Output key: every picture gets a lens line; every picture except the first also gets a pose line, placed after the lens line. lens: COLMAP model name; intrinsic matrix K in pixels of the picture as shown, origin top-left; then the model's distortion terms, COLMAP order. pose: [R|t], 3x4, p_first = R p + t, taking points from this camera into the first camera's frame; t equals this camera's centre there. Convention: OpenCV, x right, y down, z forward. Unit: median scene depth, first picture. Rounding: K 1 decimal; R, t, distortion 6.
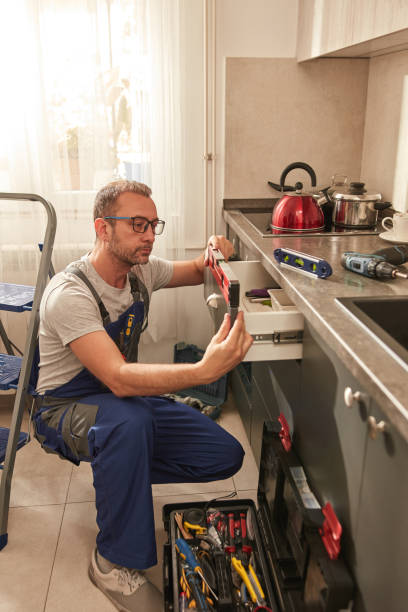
lens RADIAL K [[537.4, 0, 209.9], [0, 537.4, 303.4], [0, 0, 1]] dist [-0.007254, -0.003501]
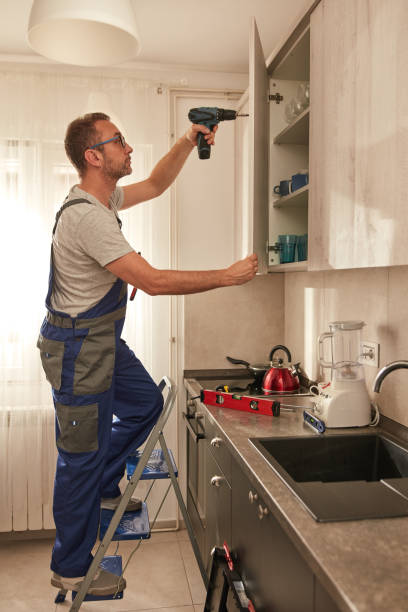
lens RADIAL K [[517.5, 0, 204.0], [0, 517.5, 306.0], [0, 0, 1]] dist [0.012283, 0.001532]
pose [[0.998874, 0.001715, 0.047407, 0.017918], [0.012199, 0.956455, -0.291625, 0.037047], [-0.045843, 0.291875, 0.955357, -0.347406]]
